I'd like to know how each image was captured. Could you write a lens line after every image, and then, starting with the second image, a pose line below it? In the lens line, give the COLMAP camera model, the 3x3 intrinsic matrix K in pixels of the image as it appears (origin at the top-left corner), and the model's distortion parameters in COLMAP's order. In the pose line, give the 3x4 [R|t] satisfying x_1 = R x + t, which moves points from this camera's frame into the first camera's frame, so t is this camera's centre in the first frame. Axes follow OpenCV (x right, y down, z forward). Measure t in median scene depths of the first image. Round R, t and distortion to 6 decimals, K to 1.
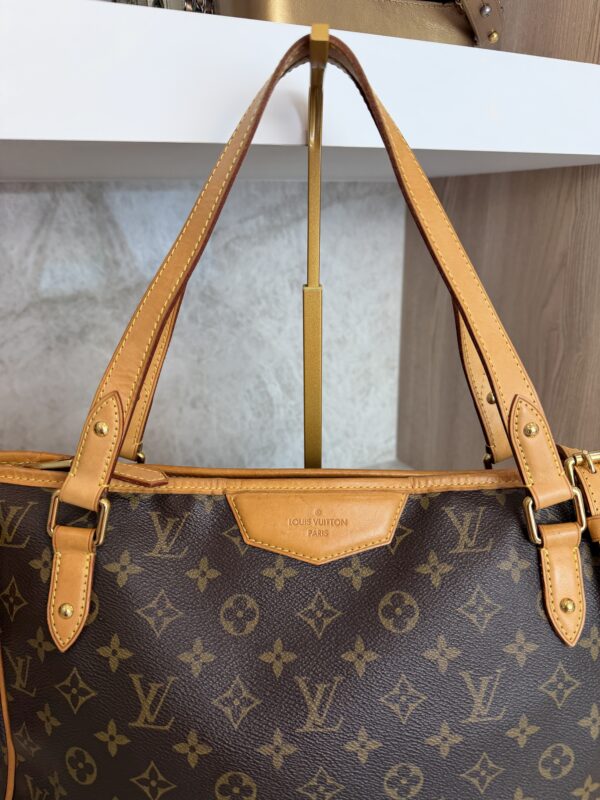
lens RADIAL K [[613.6, 0, 286.5], [0, 613.6, 391.9], [0, 0, 1]] dist [0.016942, -0.047163]
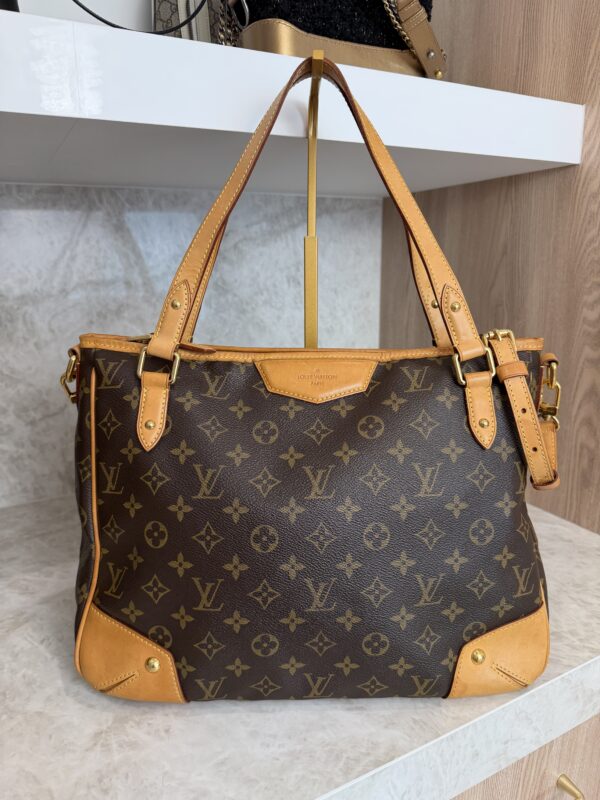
lens RADIAL K [[613.6, 0, 287.9], [0, 613.6, 393.1], [0, 0, 1]] dist [0.016942, -0.047163]
pose [[0.999867, -0.000163, 0.016336, -0.012820], [0.001666, 0.995754, -0.092041, 0.161134], [-0.016252, 0.092056, 0.995621, -0.185071]]
